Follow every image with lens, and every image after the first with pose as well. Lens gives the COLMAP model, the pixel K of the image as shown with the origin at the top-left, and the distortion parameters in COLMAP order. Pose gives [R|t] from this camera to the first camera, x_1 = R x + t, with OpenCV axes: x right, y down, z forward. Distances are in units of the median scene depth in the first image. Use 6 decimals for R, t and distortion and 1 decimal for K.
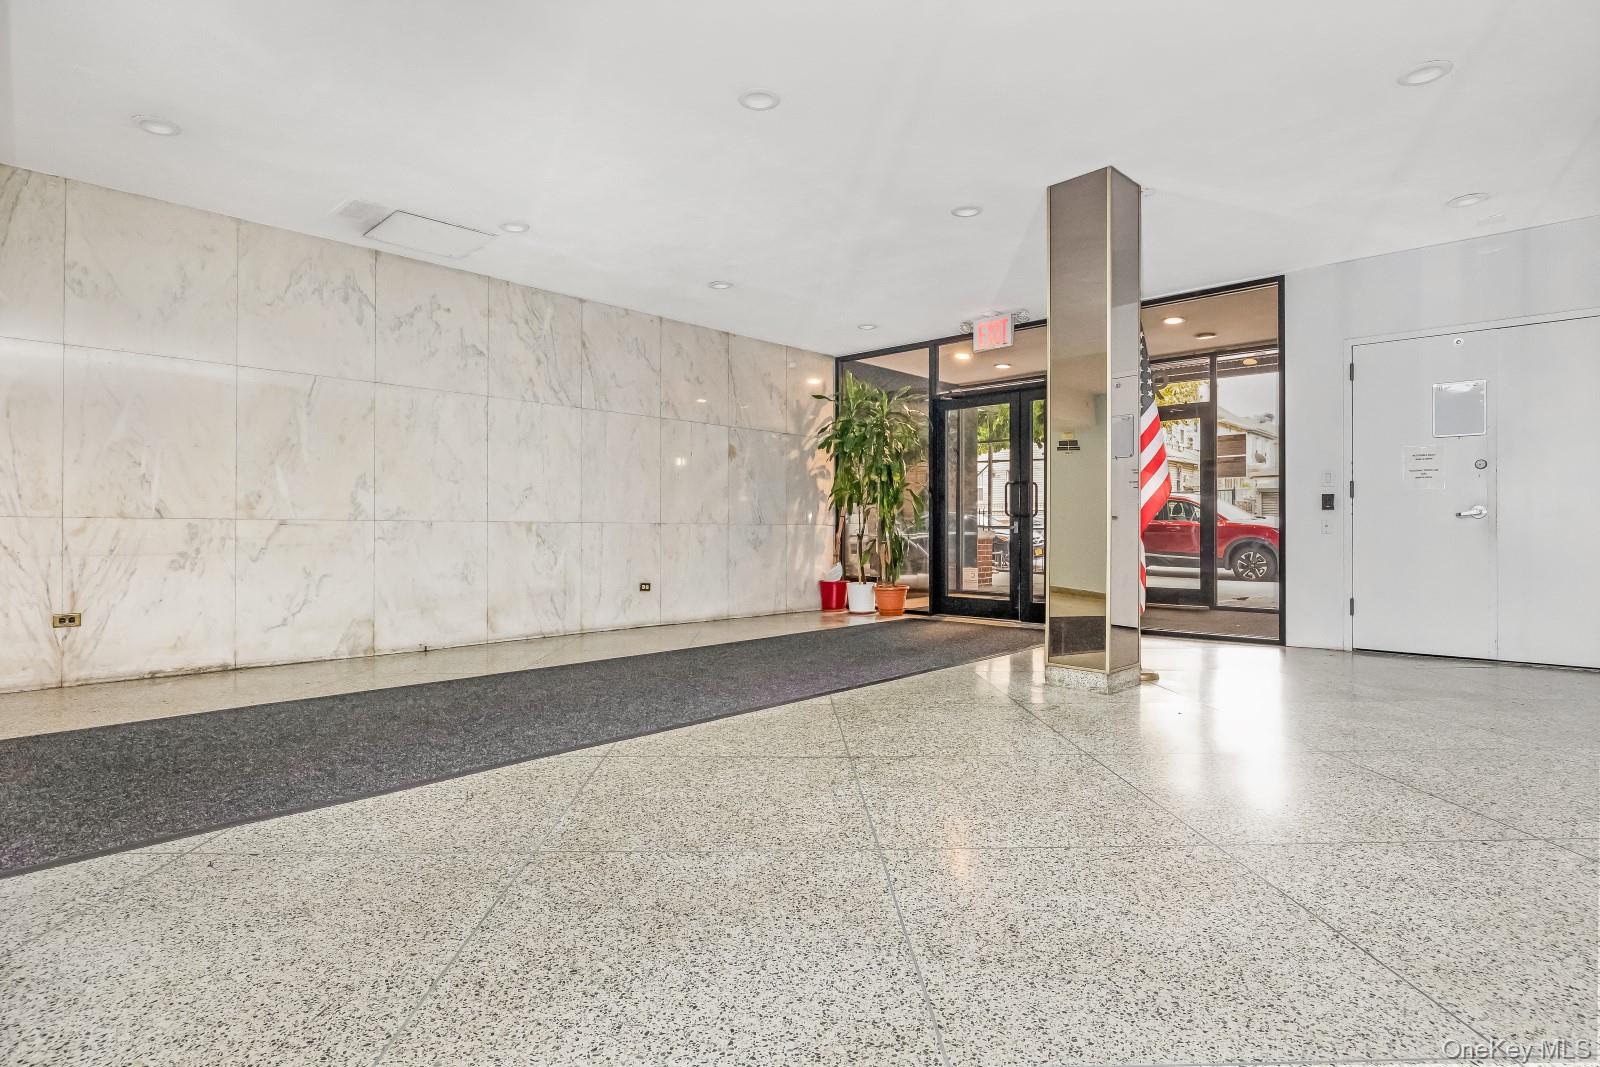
lens RADIAL K [[867.1, 0, 800.9], [0, 867.1, 532.4], [0, 0, 1]] dist [-0.003774, -0.000276]
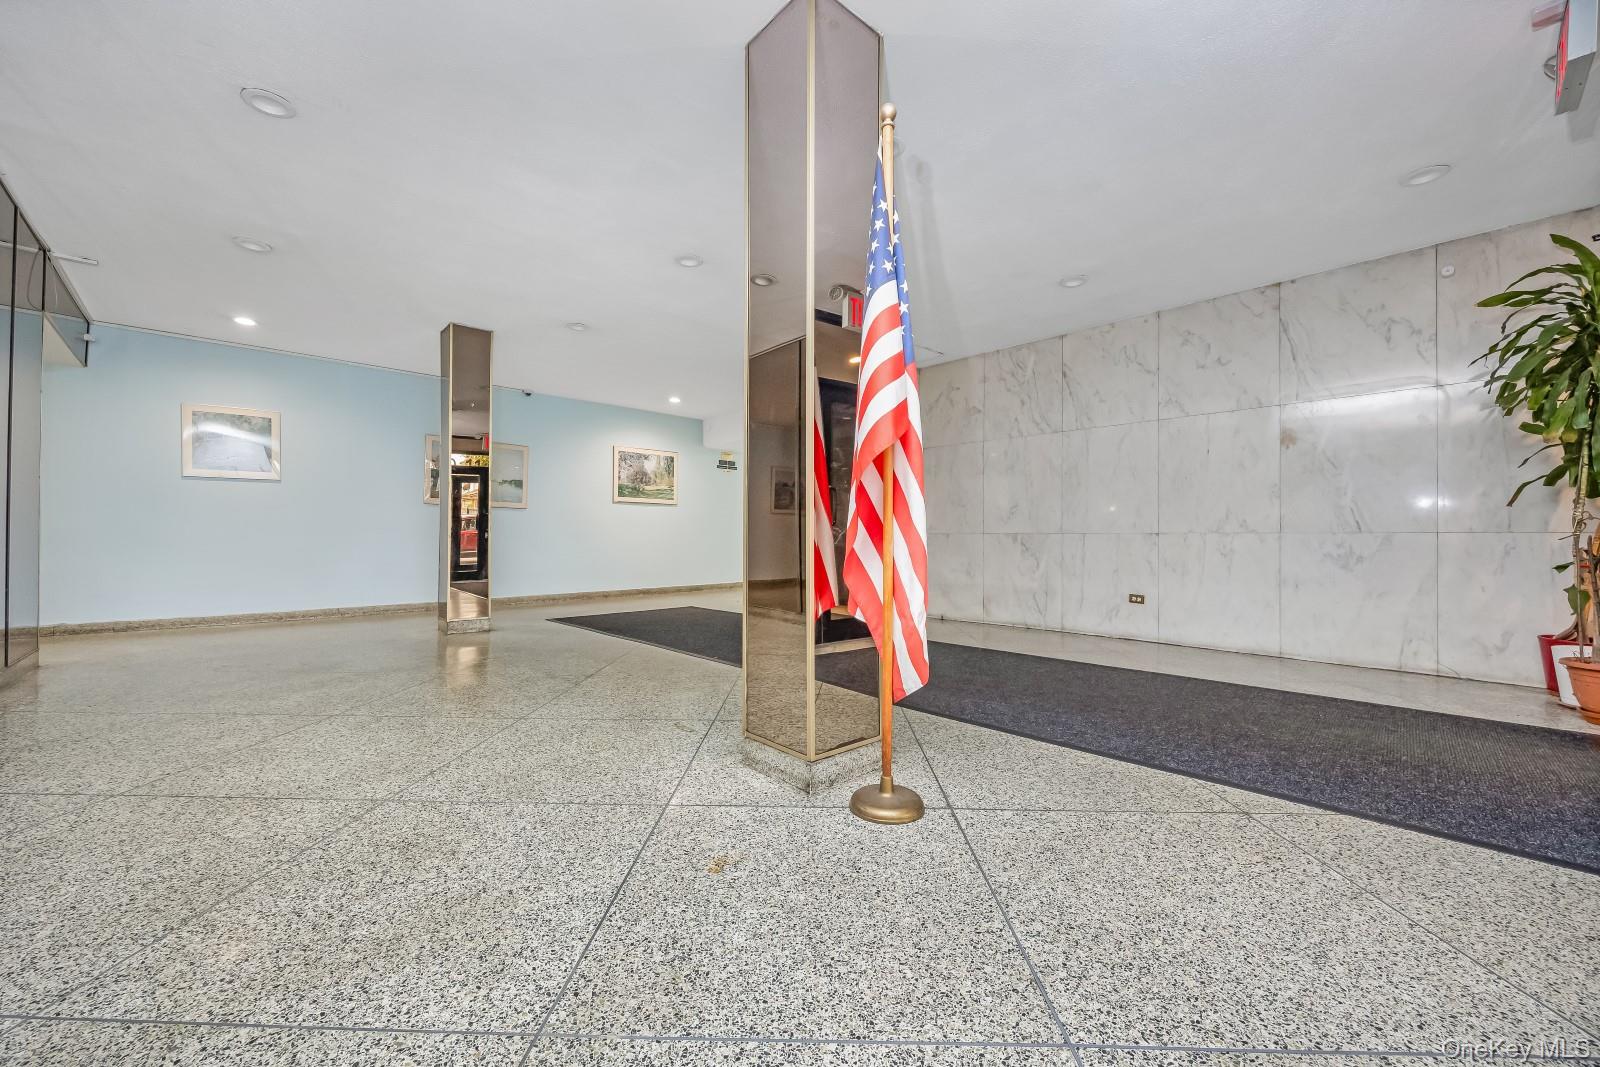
lens RADIAL K [[639.5, 0, 801.4], [0, 639.5, 532.9], [0, 0, 1]] dist [-0.003516, -0.000209]
pose [[-0.093202, -0.010289, -0.995594, 0.619132], [-0.006040, 0.999934, -0.009768, -0.001738], [0.995629, 0.005103, -0.093258, 0.759807]]
